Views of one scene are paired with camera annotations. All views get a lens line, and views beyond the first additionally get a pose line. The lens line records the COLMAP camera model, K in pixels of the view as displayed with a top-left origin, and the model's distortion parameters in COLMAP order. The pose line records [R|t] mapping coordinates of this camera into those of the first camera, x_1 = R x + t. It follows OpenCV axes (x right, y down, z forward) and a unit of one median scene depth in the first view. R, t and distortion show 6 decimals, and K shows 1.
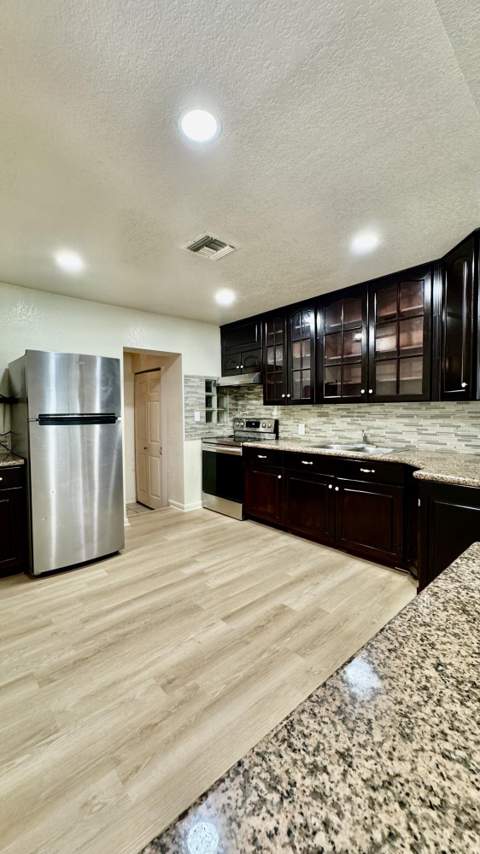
lens RADIAL K [[342.0, 0, 240.5], [0, 342.0, 427.0], [0, 0, 1]] dist [0.002480, 0.000753]
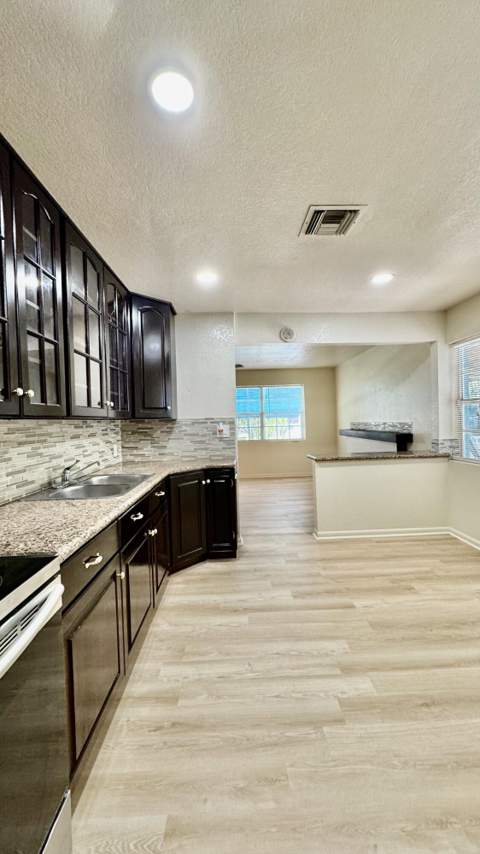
lens RADIAL K [[342.0, 0, 238.4], [0, 342.0, 417.9], [0, 0, 1]] dist [0.002480, 0.000753]
pose [[-0.755888, 0.031195, 0.653958, -0.280750], [0.060169, 0.997947, 0.021942, -0.058659], [-0.651931, 0.055934, -0.756213, 1.114747]]
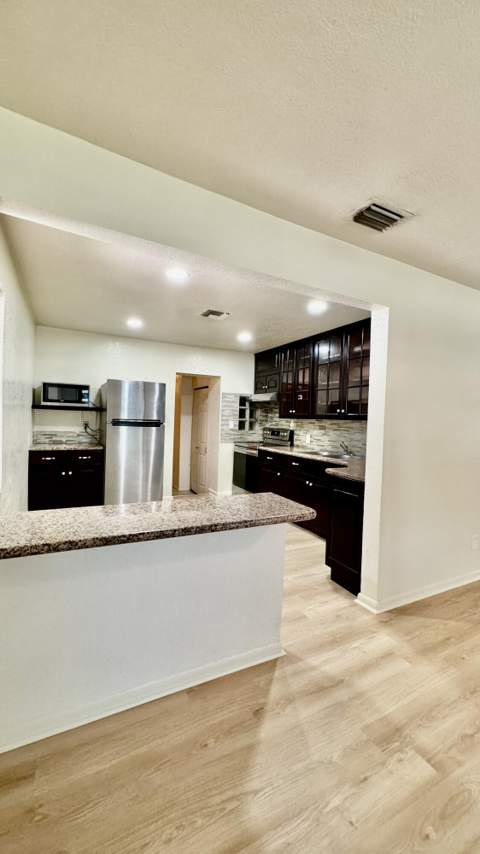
lens RADIAL K [[342.0, 0, 240.8], [0, 342.0, 428.8], [0, 0, 1]] dist [0.002480, 0.000753]
pose [[0.966132, 0.046218, -0.253876, 0.270052], [-0.051505, 0.998572, -0.014213, 0.000179], [0.252857, 0.026808, 0.967132, -0.267705]]
